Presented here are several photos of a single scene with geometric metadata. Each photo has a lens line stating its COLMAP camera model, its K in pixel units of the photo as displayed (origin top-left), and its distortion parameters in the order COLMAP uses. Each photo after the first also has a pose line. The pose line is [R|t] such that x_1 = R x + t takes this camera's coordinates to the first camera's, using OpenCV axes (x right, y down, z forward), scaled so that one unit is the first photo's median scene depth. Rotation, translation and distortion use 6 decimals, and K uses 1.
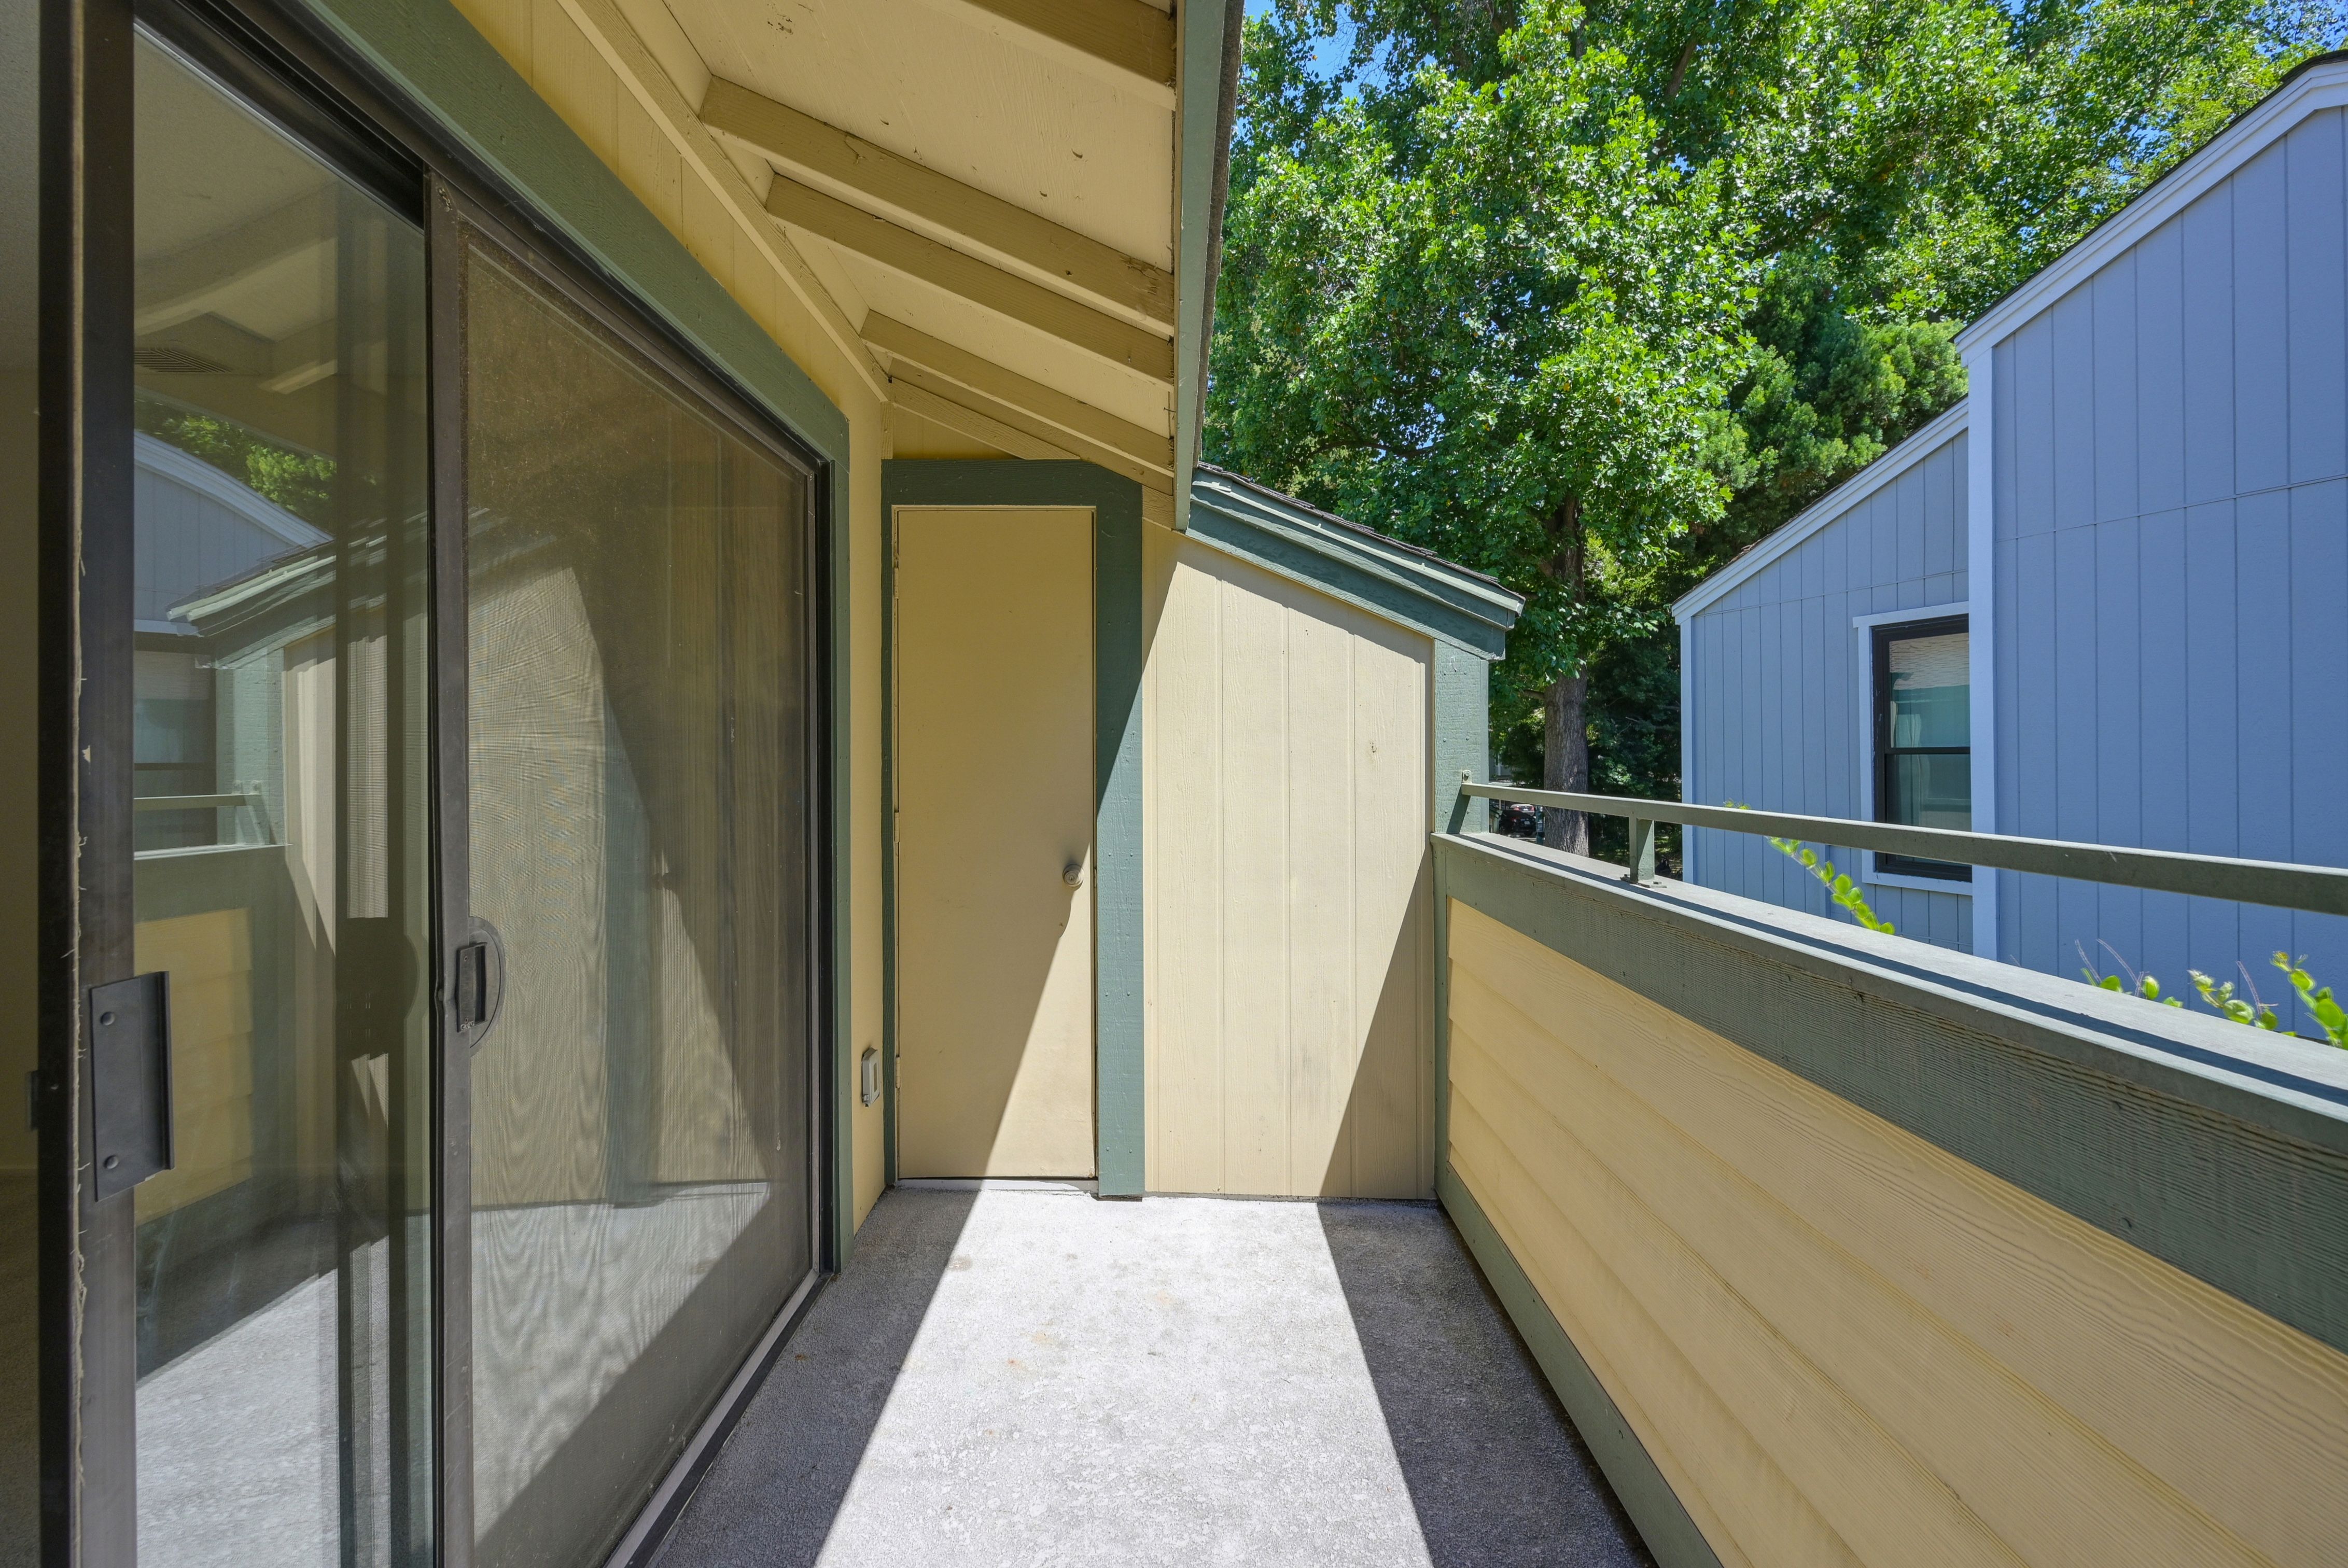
lens RADIAL K [[951.0, 0, 1175.0], [0, 951.0, 751.9], [0, 0, 1]] dist [-0.001932, -0.000104]
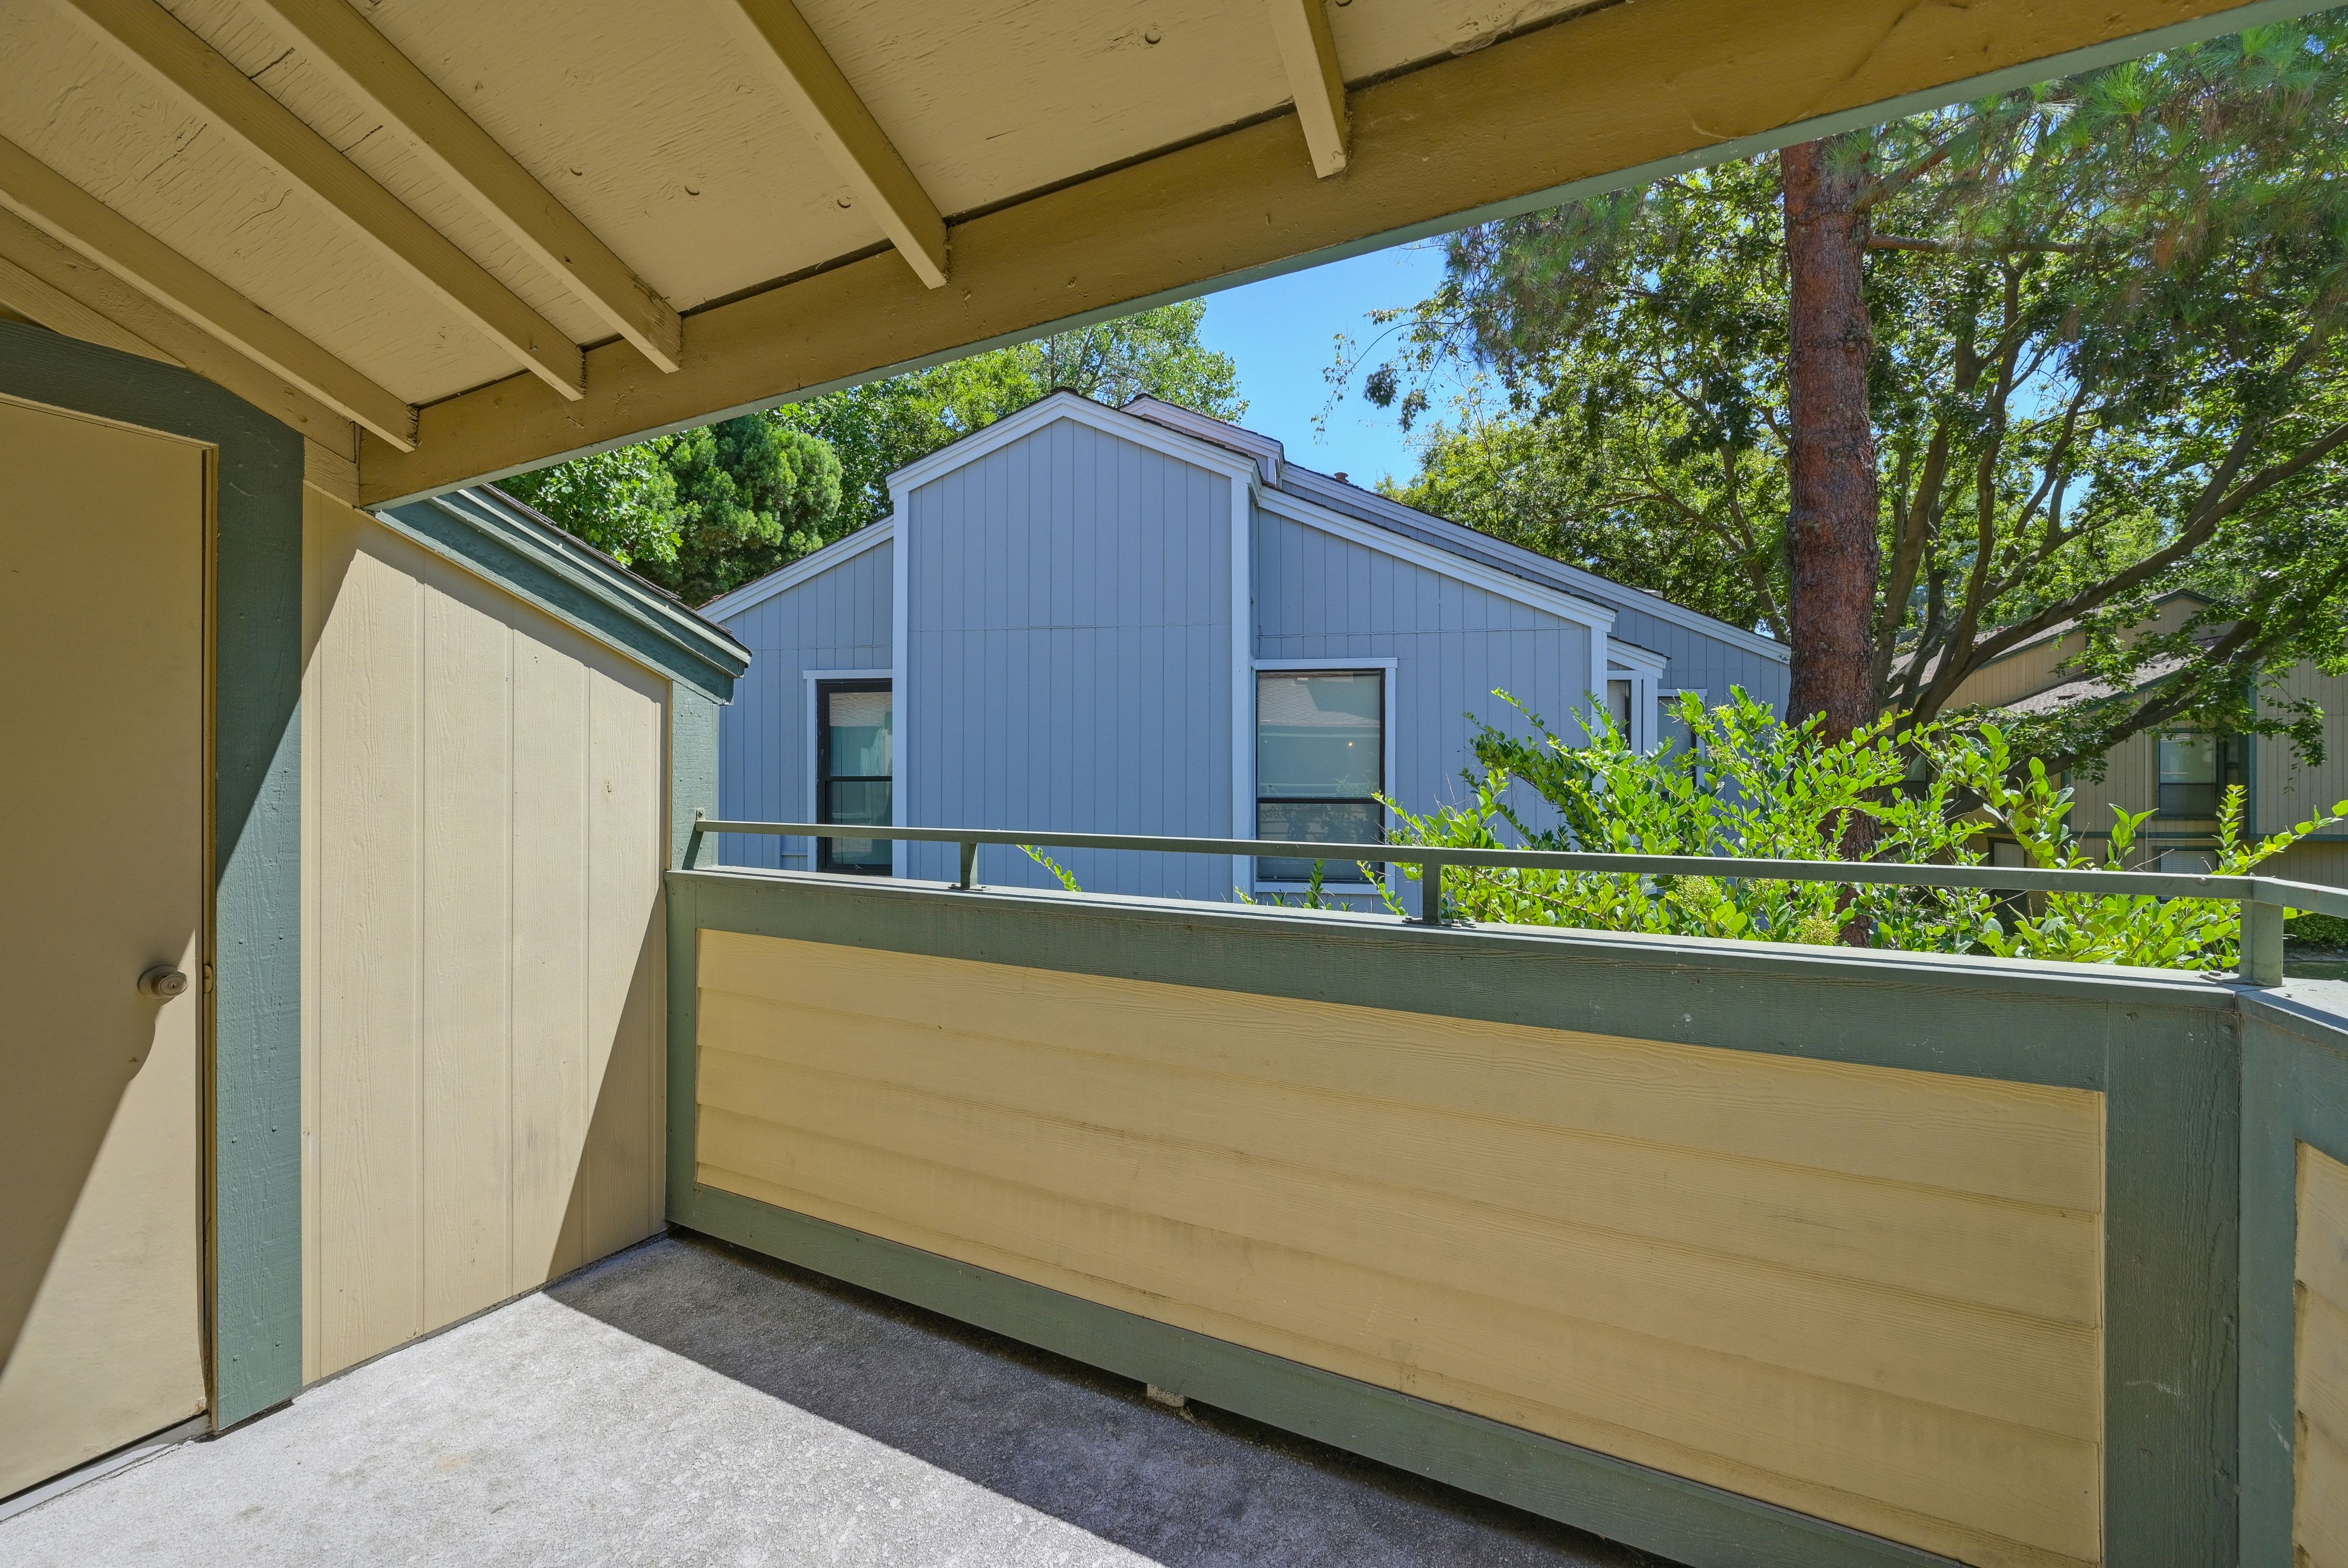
lens RADIAL K [[919.2, 0, 1174.6], [0, 919.2, 770.3], [0, 0, 1]] dist [-0.001147, -0.000084]
pose [[0.454339, 0.008283, 0.890791, -0.360198], [-0.005885, 0.999963, -0.006297, -0.018939], [-0.890810, -0.002381, 0.454371, 0.067301]]
